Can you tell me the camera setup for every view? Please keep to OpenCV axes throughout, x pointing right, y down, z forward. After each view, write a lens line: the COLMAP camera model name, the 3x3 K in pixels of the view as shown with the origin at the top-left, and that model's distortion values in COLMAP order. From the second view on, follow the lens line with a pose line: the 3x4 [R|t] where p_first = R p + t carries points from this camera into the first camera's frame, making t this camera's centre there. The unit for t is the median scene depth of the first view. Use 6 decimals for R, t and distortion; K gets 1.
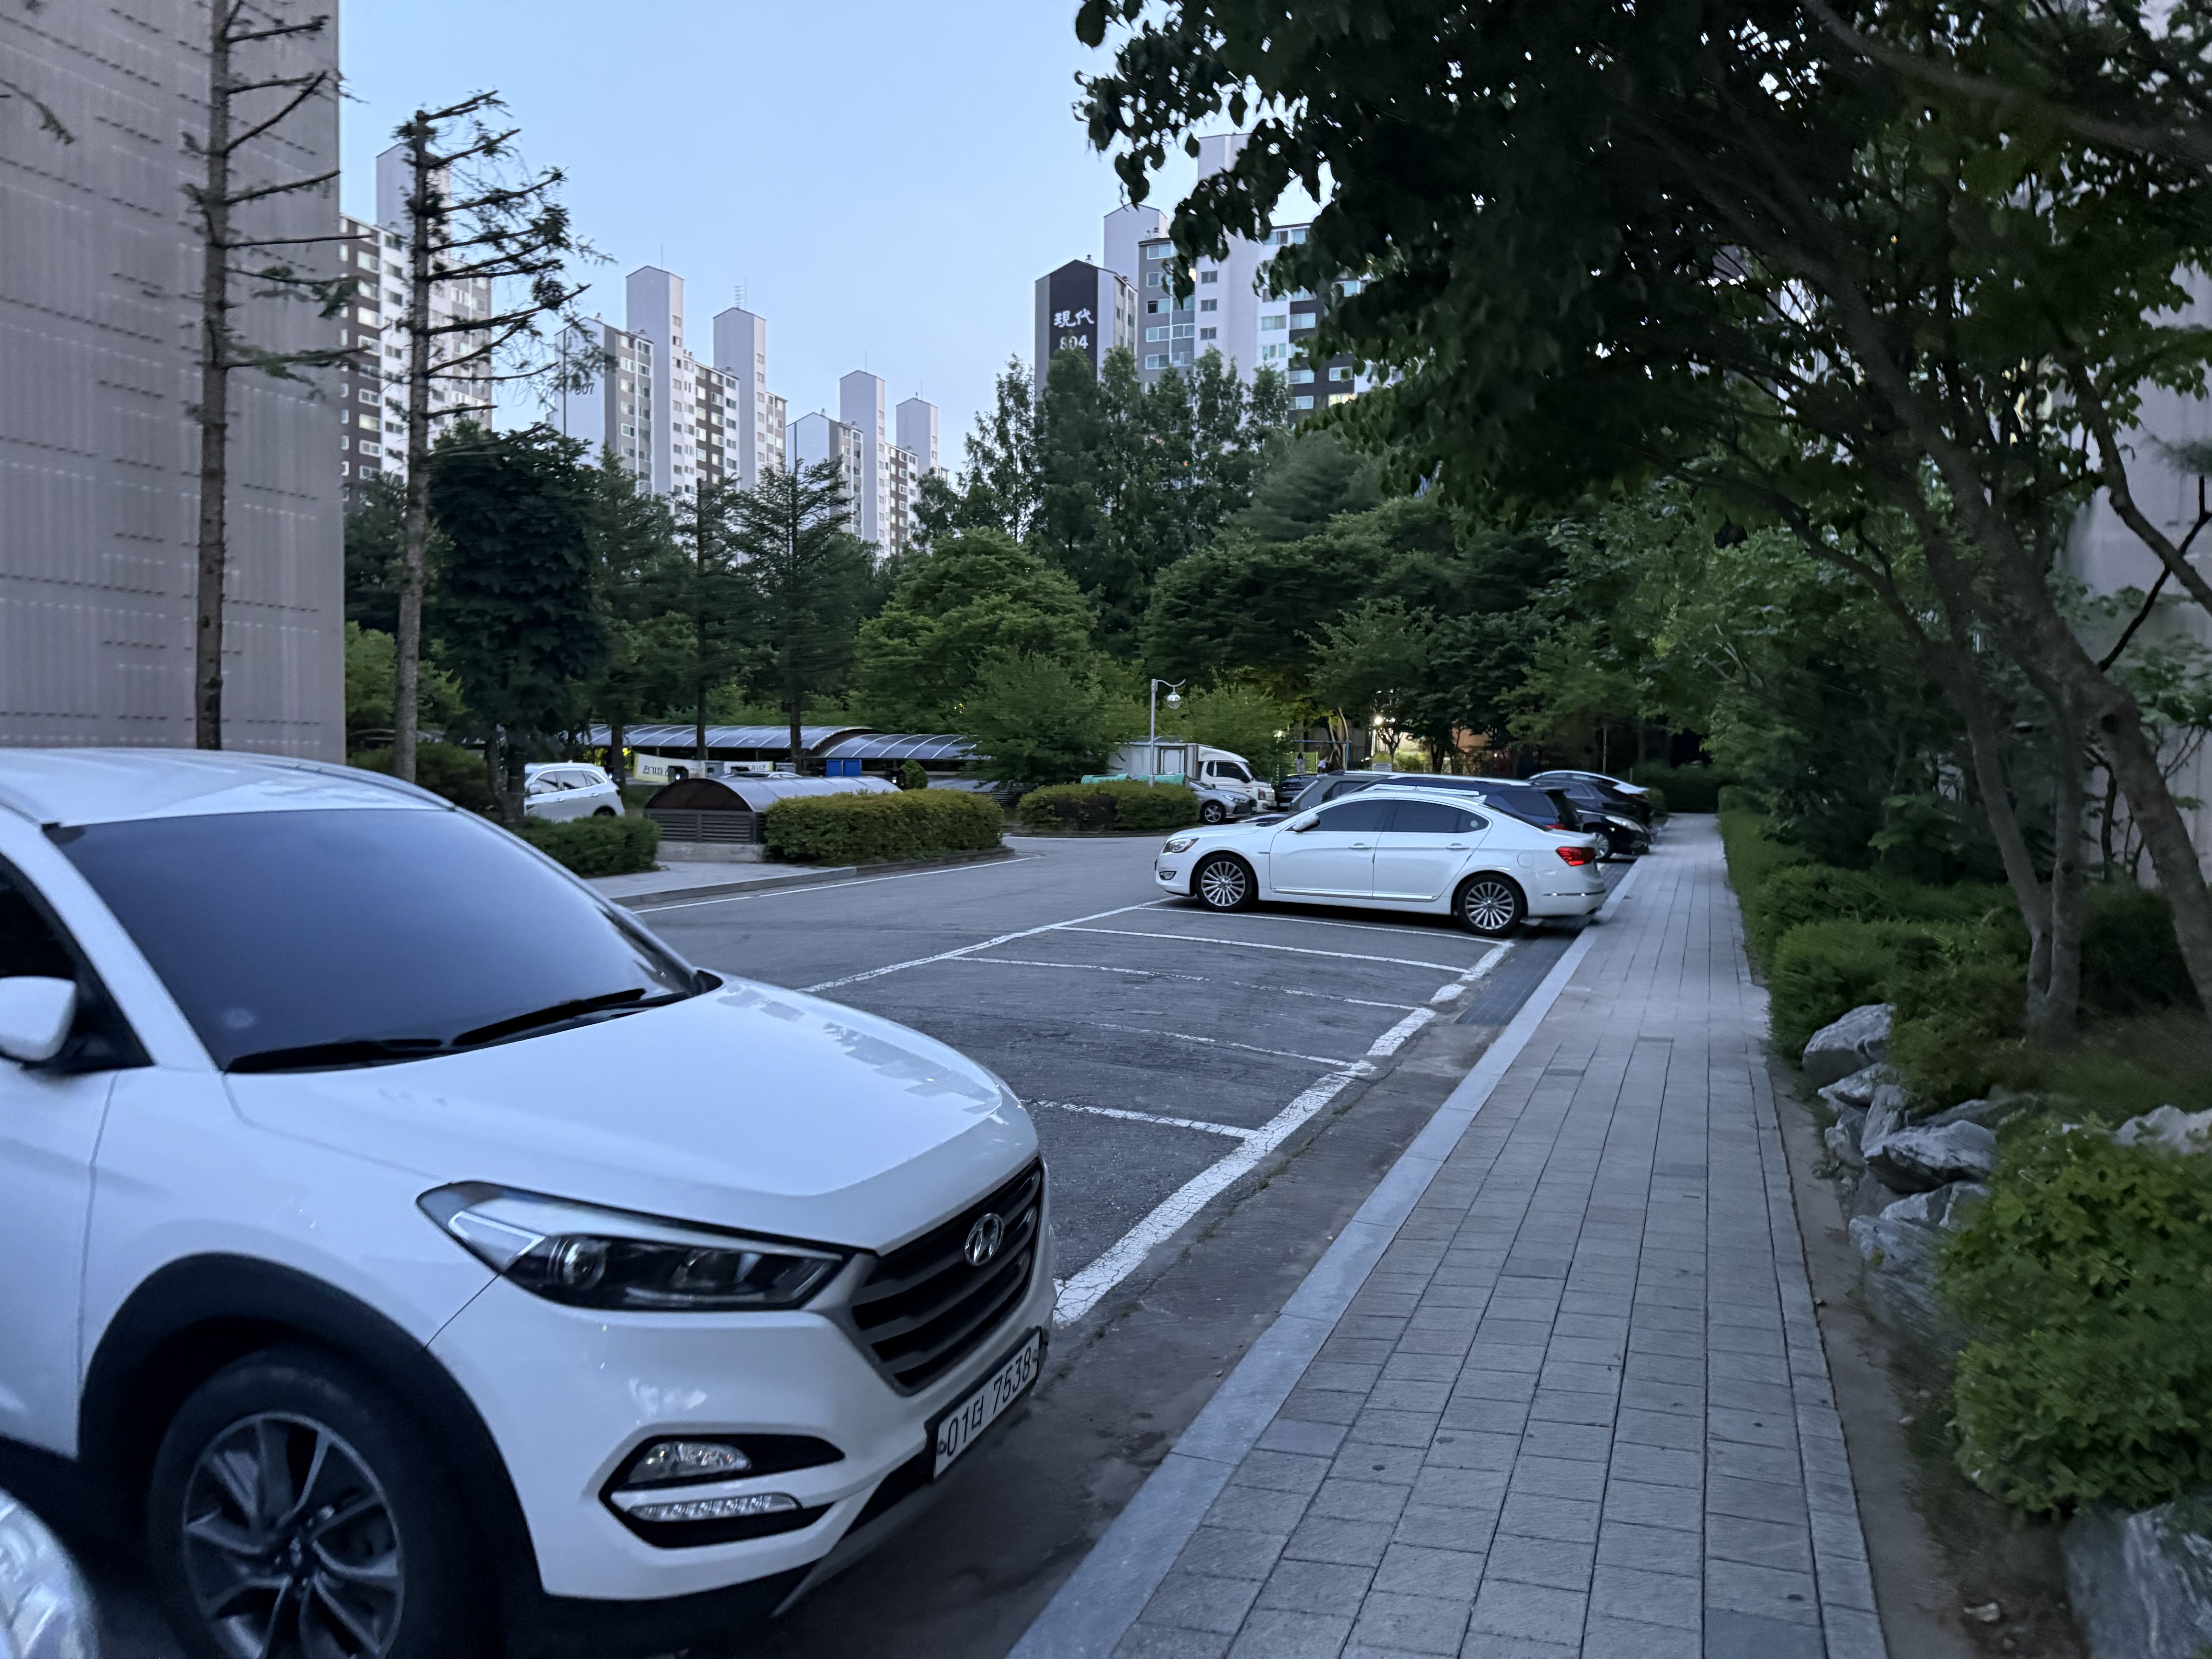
lens RADIAL K [[1601.1, 0, 1107.6], [0, 1601.1, 827.0], [0, 0, 1]] dist [-0.010725, -0.004100]
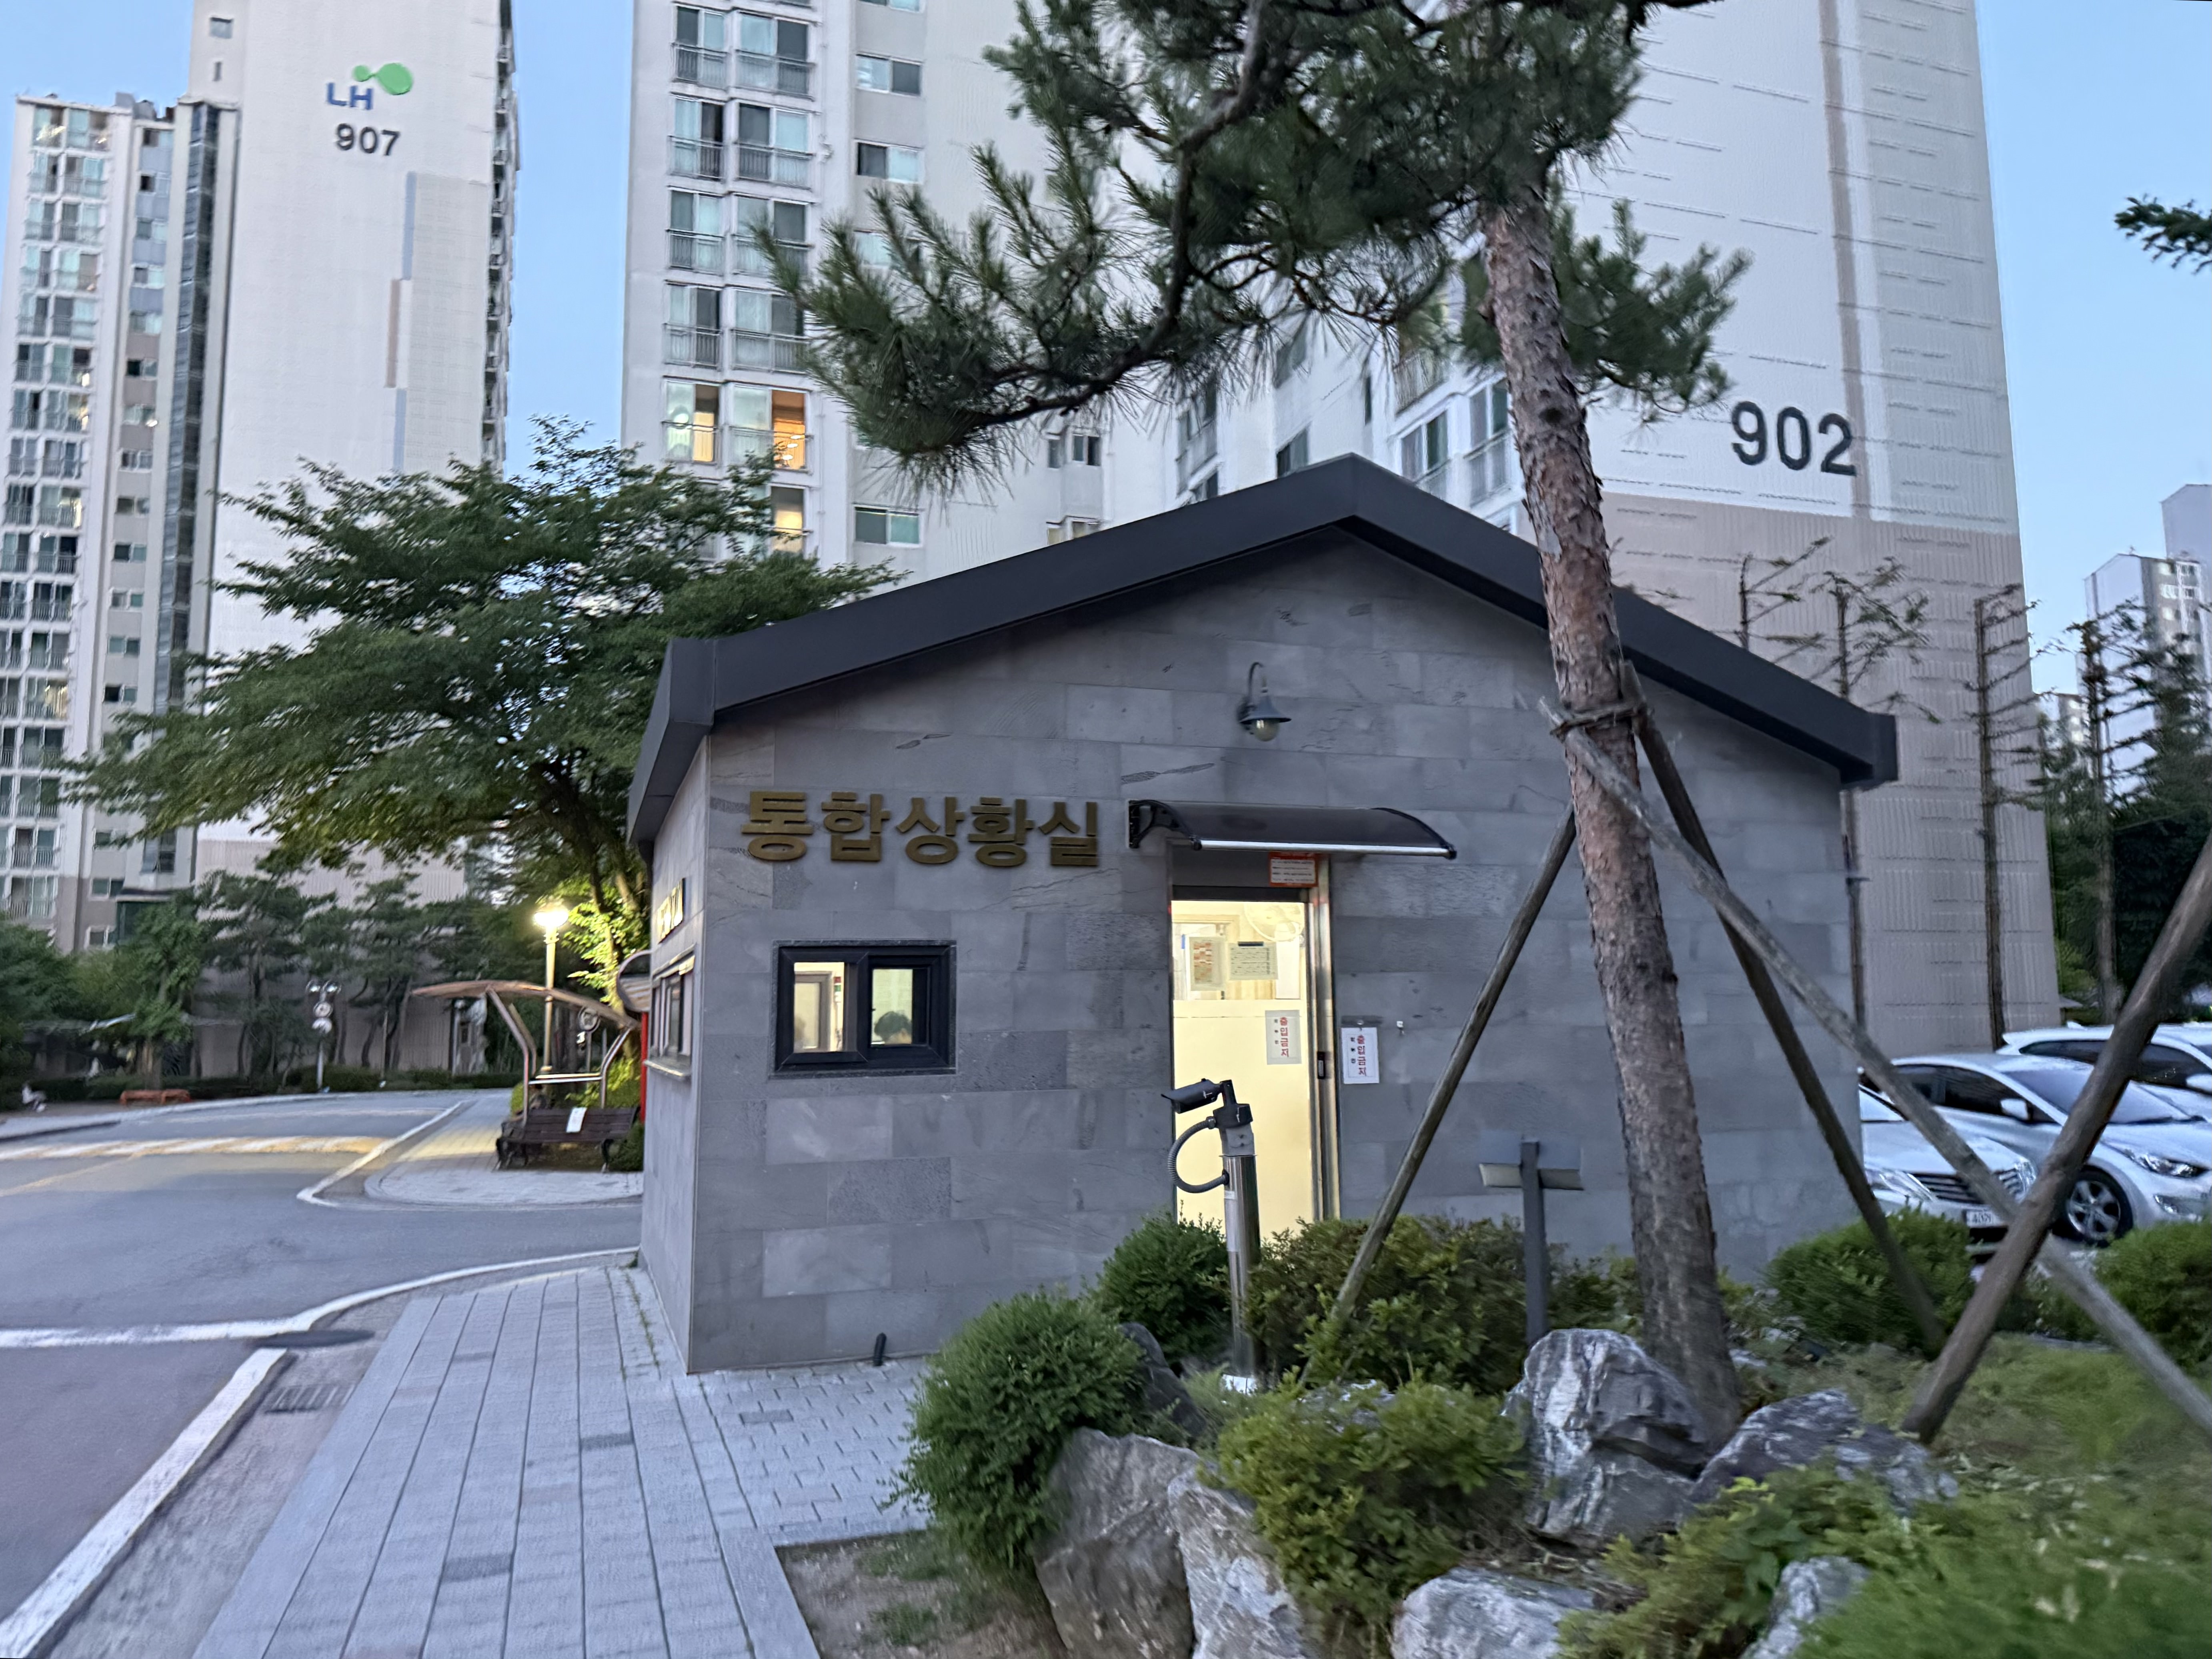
lens RADIAL K [[1601.3, 0, 1109.4], [0, 1601.3, 832.5], [0, 0, 1]] dist [-0.010725, -0.004100]
pose [[0.630520, -0.105911, -0.768913, 0.162075], [-0.017104, 0.988510, -0.150184, 0.022896], [0.775984, 0.107846, 0.621464, -0.742350]]
